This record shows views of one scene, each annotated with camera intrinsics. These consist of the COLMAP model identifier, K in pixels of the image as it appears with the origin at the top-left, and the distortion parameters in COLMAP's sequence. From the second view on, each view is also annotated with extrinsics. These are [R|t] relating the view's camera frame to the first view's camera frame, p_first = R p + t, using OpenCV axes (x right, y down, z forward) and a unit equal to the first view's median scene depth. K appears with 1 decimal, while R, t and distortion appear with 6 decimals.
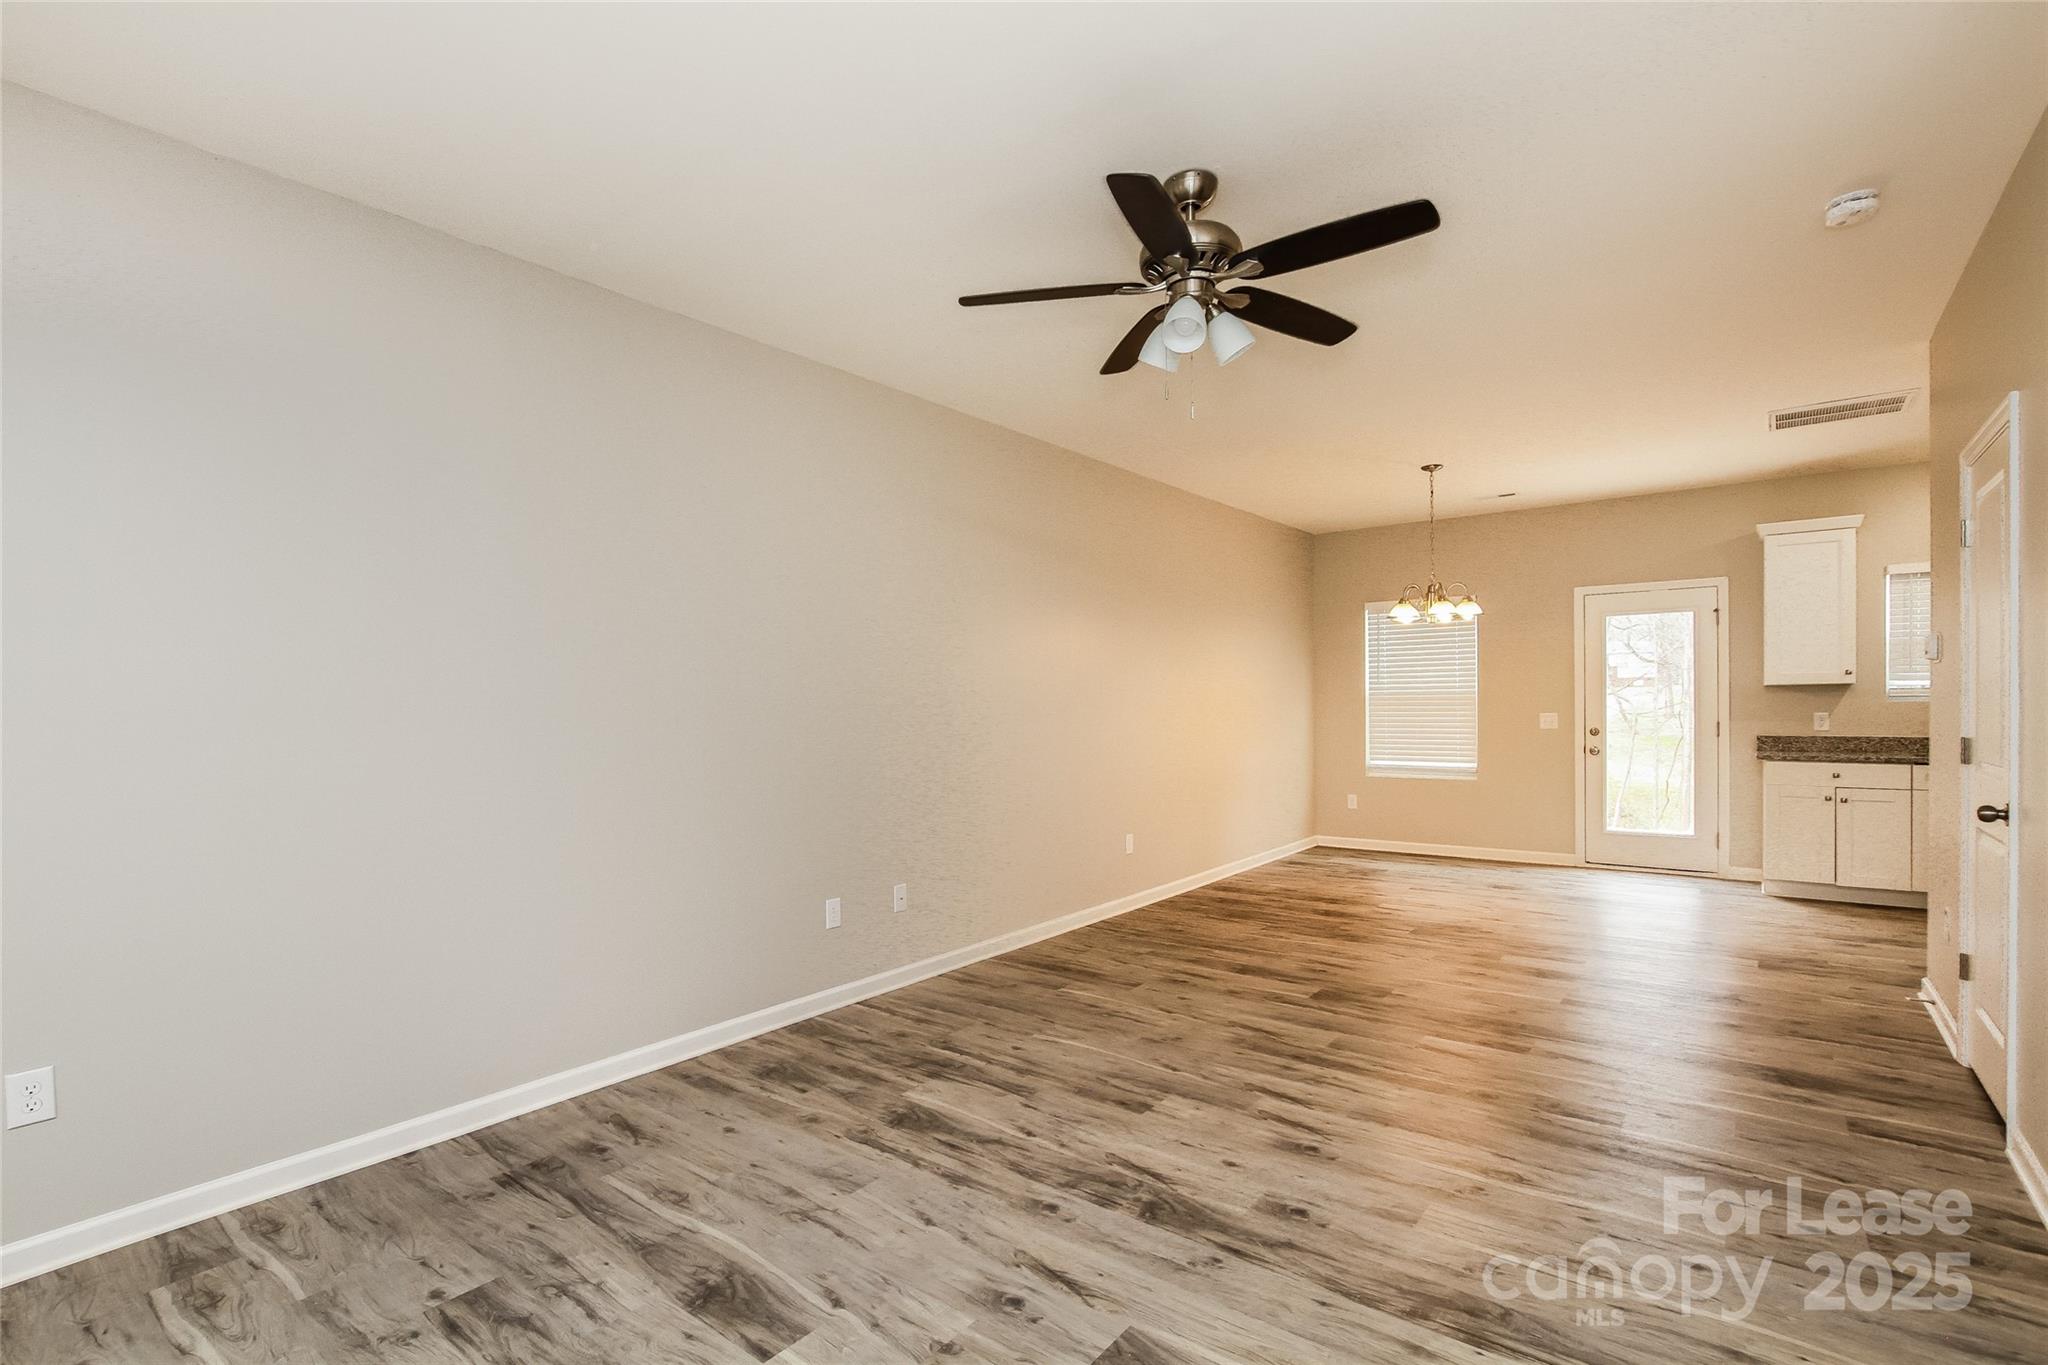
lens RADIAL K [[948.8, 0, 1063.8], [0, 948.8, 716.4], [0, 0, 1]] dist [0.000554, 0.000388]
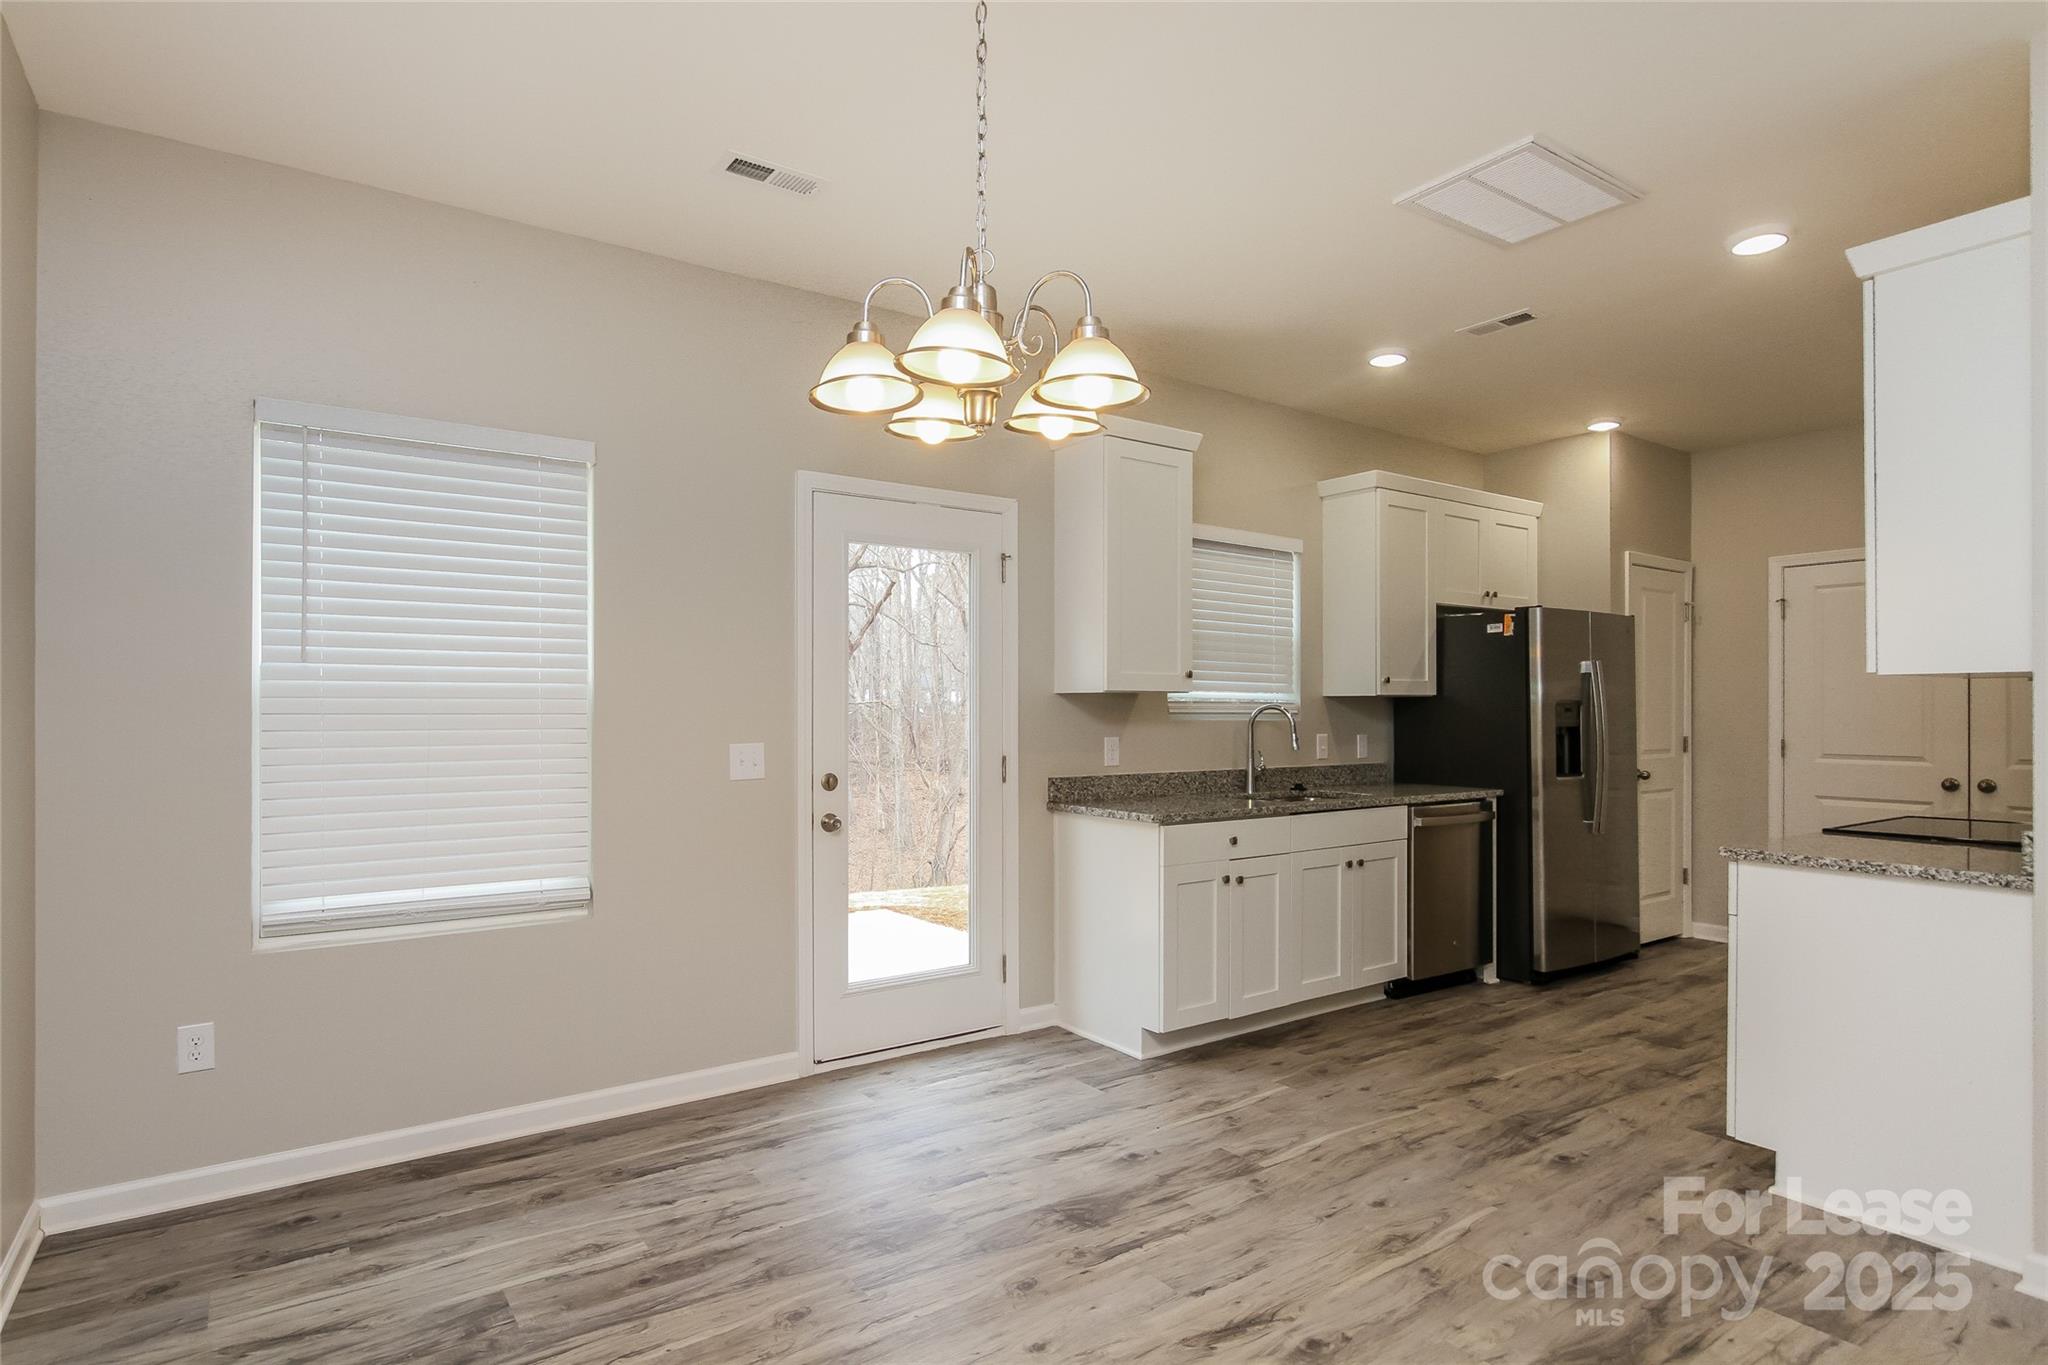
lens RADIAL K [[1074.8, 0, 999.7], [0, 1074.8, 713.0], [0, 0, 1]] dist [-0.005138, -0.000137]
pose [[0.326991, 0.008065, 0.944993, 0.042473], [0.005934, 0.999926, -0.010588, -0.007023], [-0.945009, 0.009070, 0.326919, 0.421875]]
